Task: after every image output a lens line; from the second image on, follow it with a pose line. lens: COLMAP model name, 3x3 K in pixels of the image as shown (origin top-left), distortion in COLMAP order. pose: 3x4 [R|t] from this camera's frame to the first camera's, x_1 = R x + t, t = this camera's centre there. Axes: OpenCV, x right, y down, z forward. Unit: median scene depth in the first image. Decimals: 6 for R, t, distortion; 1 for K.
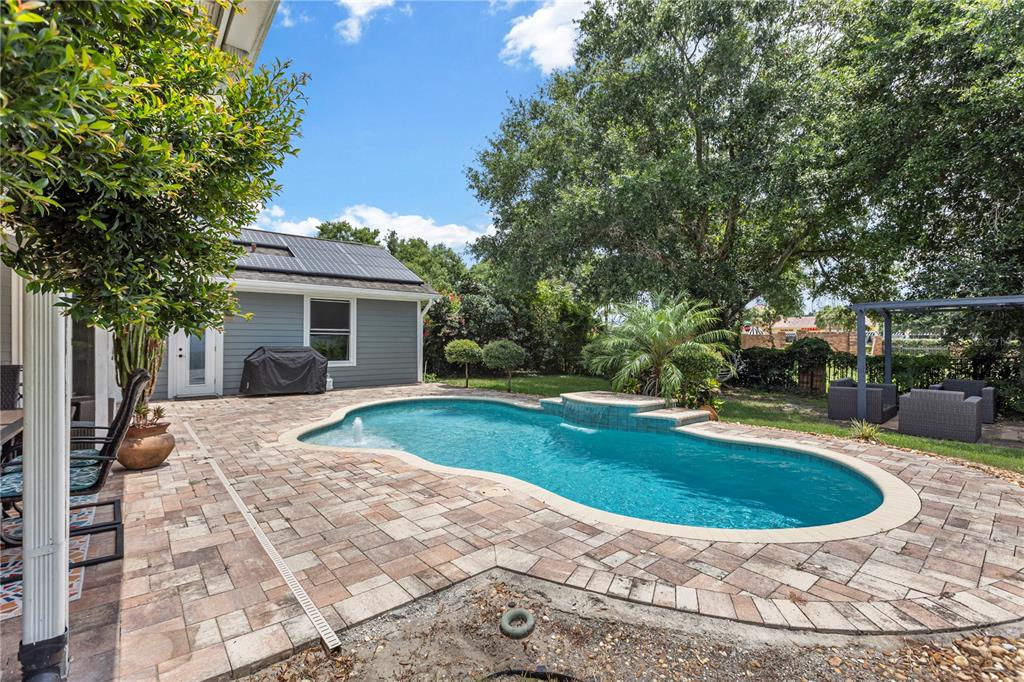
lens RADIAL K [[458.2, 0, 512.8], [0, 458.2, 338.0], [0, 0, 1]] dist [0.002819, 0.000527]
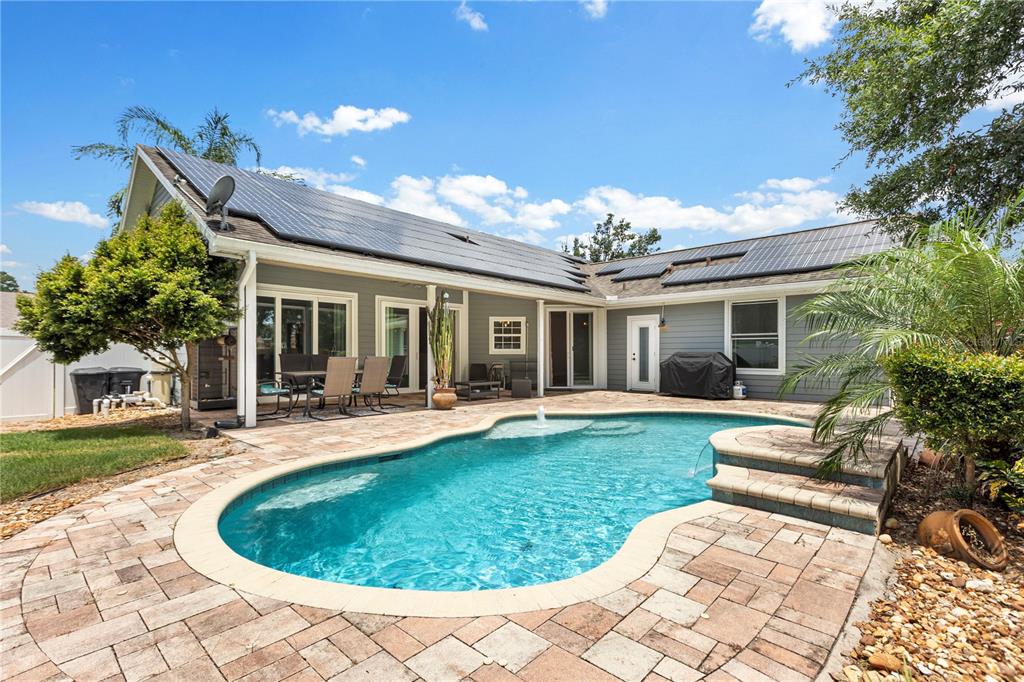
lens RADIAL K [[471.7, 0, 512.7], [0, 471.7, 337.1], [0, 0, 1]] dist [0.001708, 0.000554]
pose [[0.113827, -0.036057, -0.992846, 0.588720], [0.007534, 0.999344, -0.035429, 0.021070], [0.993472, -0.003448, 0.114024, 0.498224]]
